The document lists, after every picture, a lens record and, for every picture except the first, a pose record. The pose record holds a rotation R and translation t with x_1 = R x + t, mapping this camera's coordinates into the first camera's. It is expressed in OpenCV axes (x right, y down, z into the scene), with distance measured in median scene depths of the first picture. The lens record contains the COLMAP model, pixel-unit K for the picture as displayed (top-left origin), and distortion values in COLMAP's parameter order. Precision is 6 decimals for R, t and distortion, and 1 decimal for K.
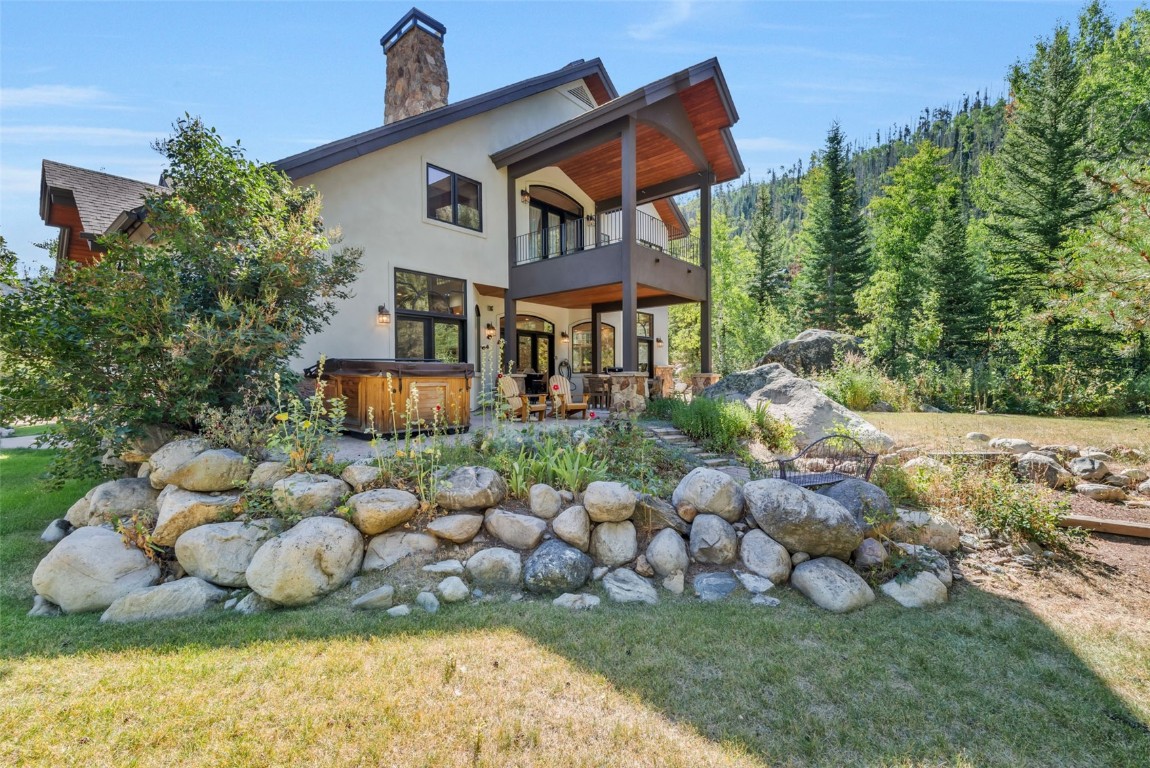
lens RADIAL K [[497.1, 0, 574.7], [0, 497.1, 382.6], [0, 0, 1]] dist [0.003633, -0.000012]
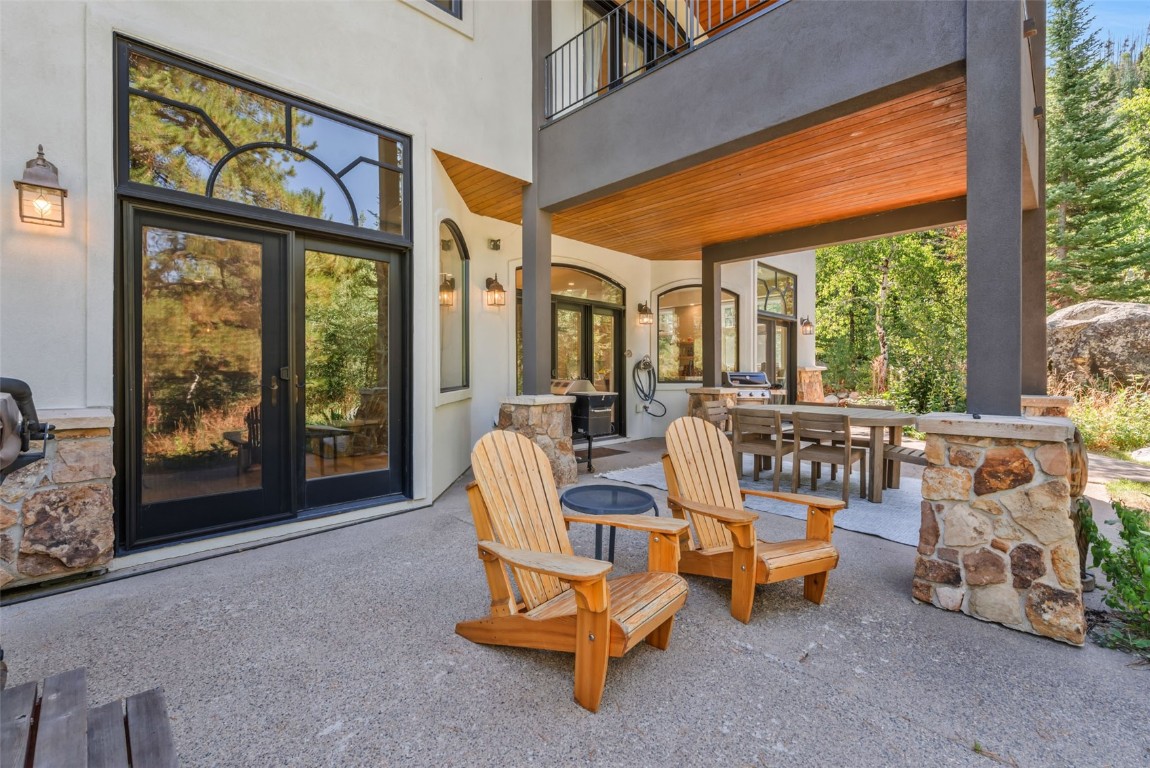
lens RADIAL K [[497.1, 0, 574.3], [0, 497.1, 375.1], [0, 0, 1]] dist [0.003633, -0.000012]
pose [[0.997494, 0.005573, -0.070531, -0.057926], [-0.005647, 0.999984, -0.000856, -0.027699], [0.070525, 0.001253, 0.997509, 0.500832]]
